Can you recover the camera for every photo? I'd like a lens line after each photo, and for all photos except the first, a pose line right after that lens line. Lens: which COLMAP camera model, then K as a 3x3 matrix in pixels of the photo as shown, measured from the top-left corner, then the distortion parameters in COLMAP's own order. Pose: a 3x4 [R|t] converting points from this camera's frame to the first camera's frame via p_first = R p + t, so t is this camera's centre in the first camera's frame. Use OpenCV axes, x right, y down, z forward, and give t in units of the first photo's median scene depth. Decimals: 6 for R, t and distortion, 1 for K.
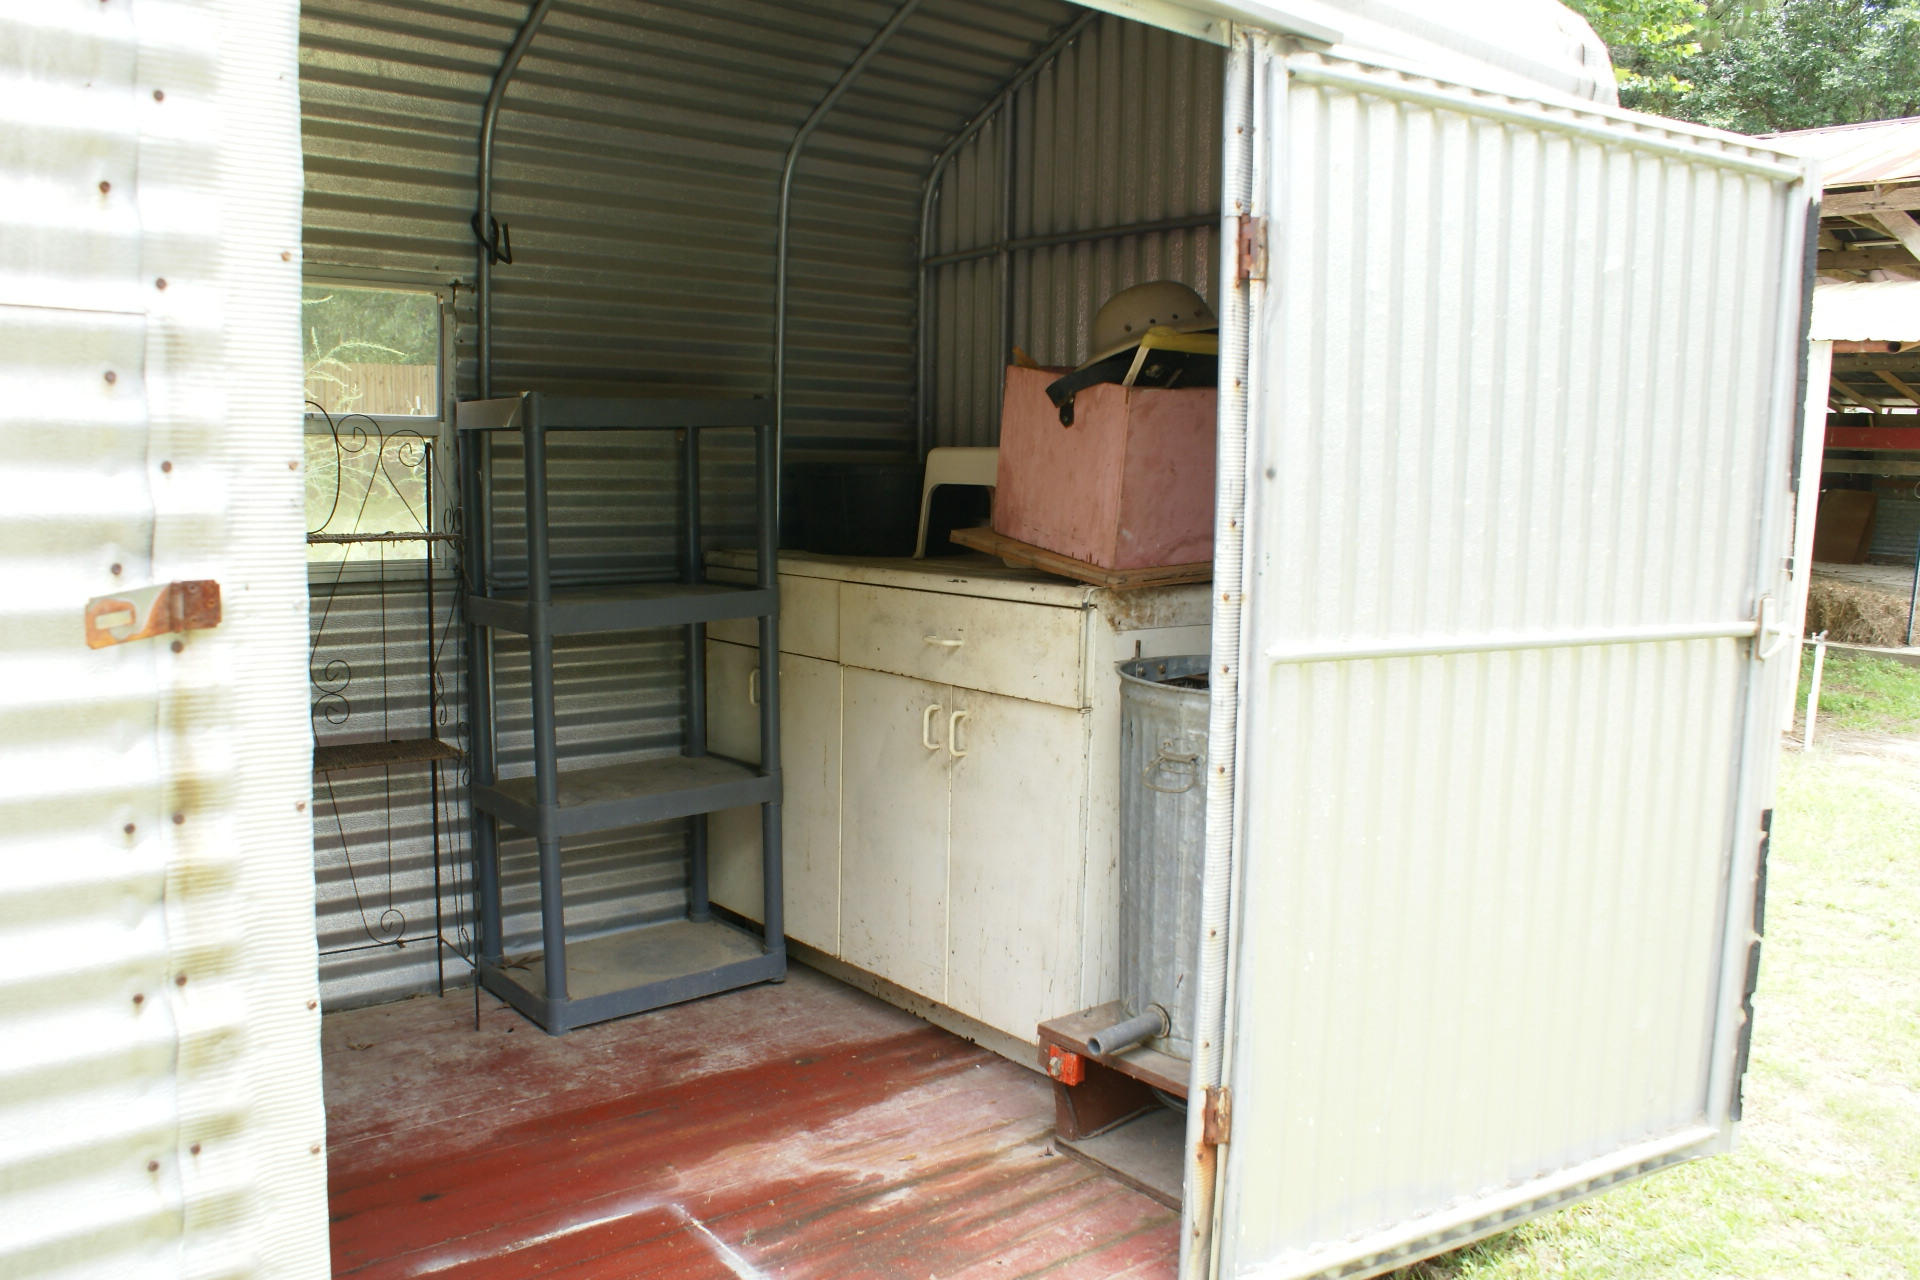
lens RADIAL K [[1532.8, 0, 951.5], [0, 1532.8, 645.2], [0, 0, 1]] dist [-0.151082, 0.128992]
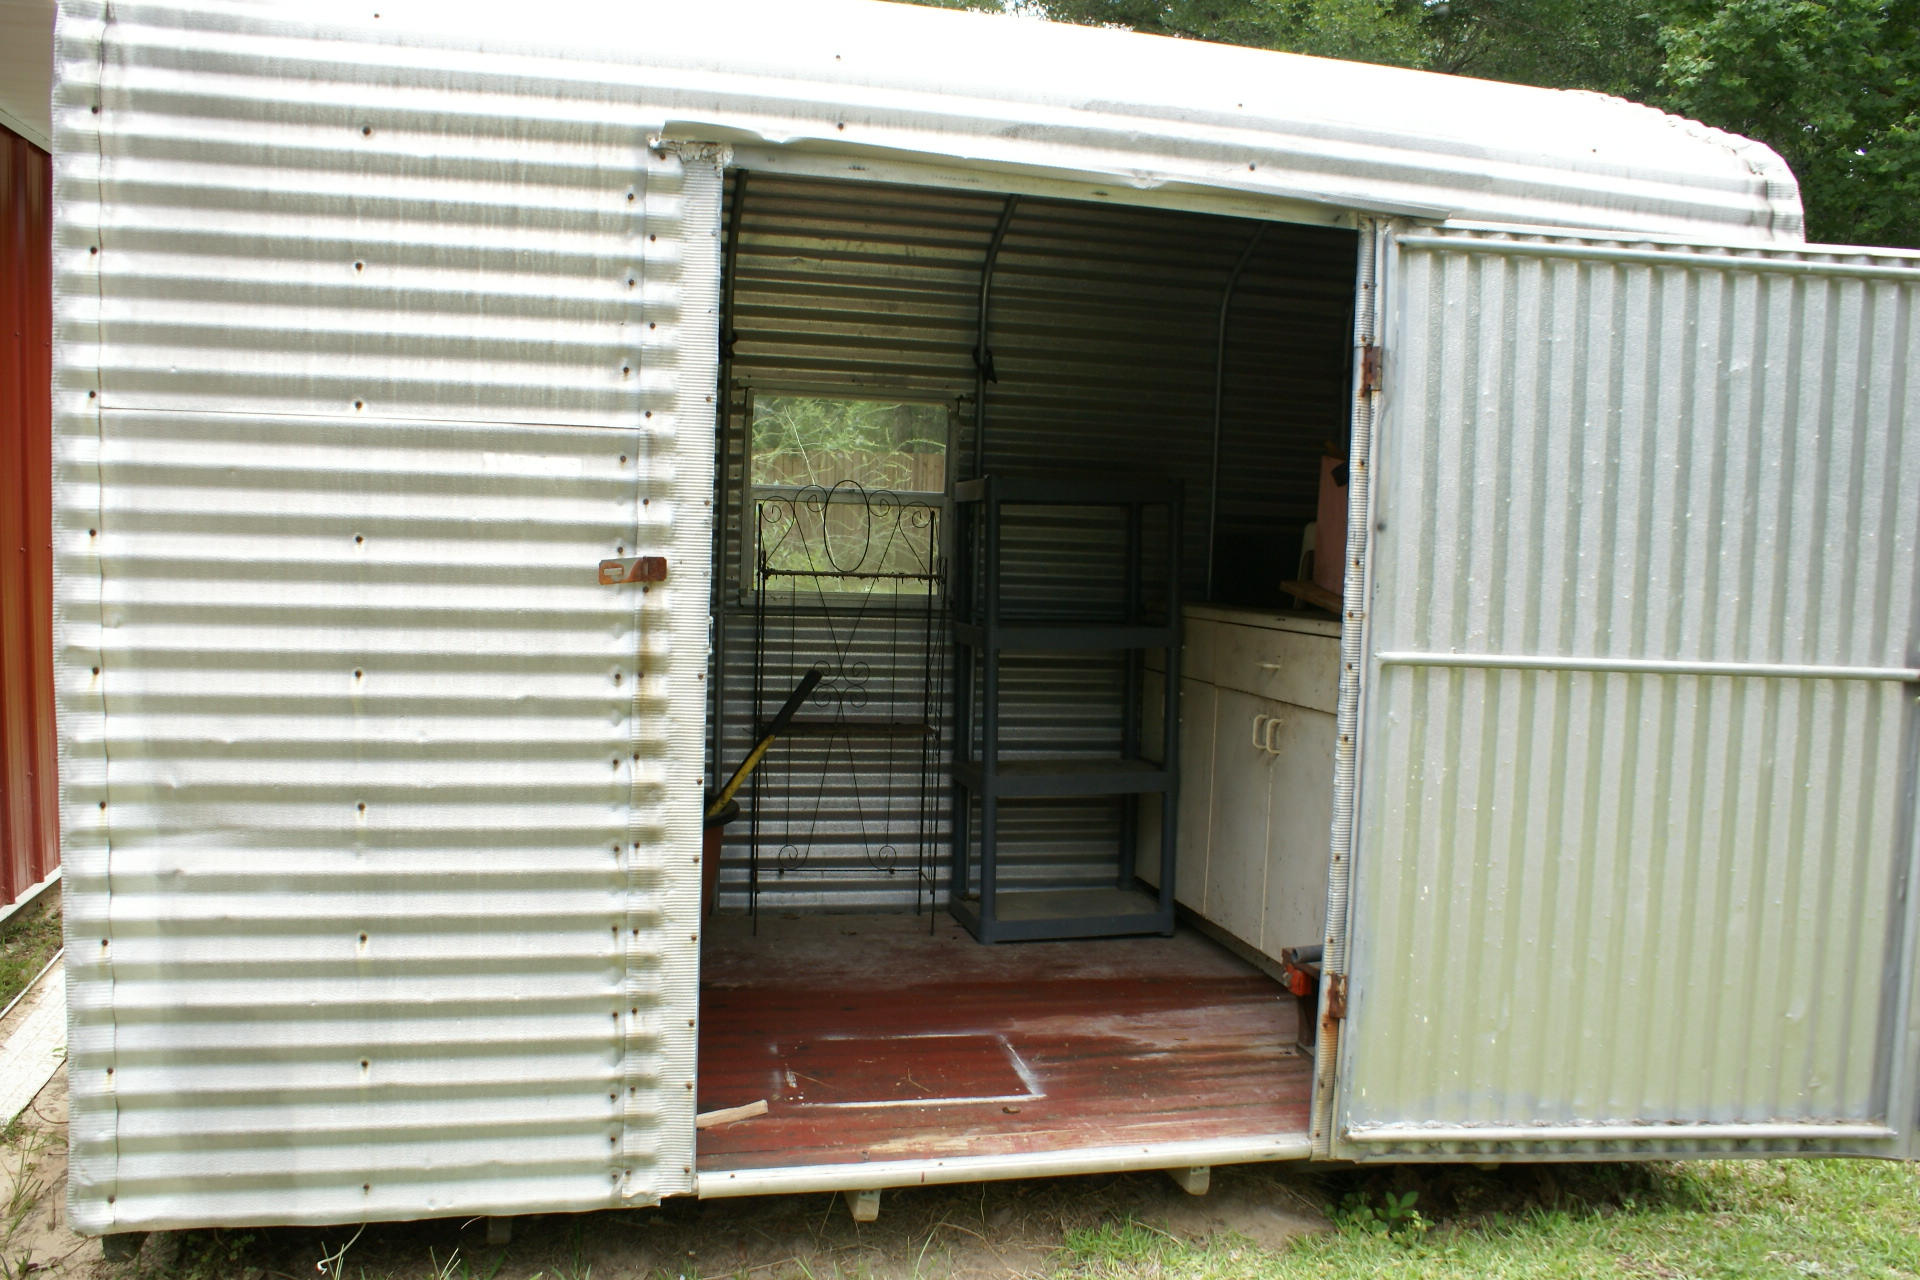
lens RADIAL K [[1532.8, 0, 959.9], [0, 1532.8, 641.2], [0, 0, 1]] dist [-0.151082, 0.128992]
pose [[0.902976, 0.039514, -0.427871, 0.356384], [-0.067538, 0.996437, -0.050512, 0.068951], [0.424351, 0.074509, 0.902427, -0.326190]]
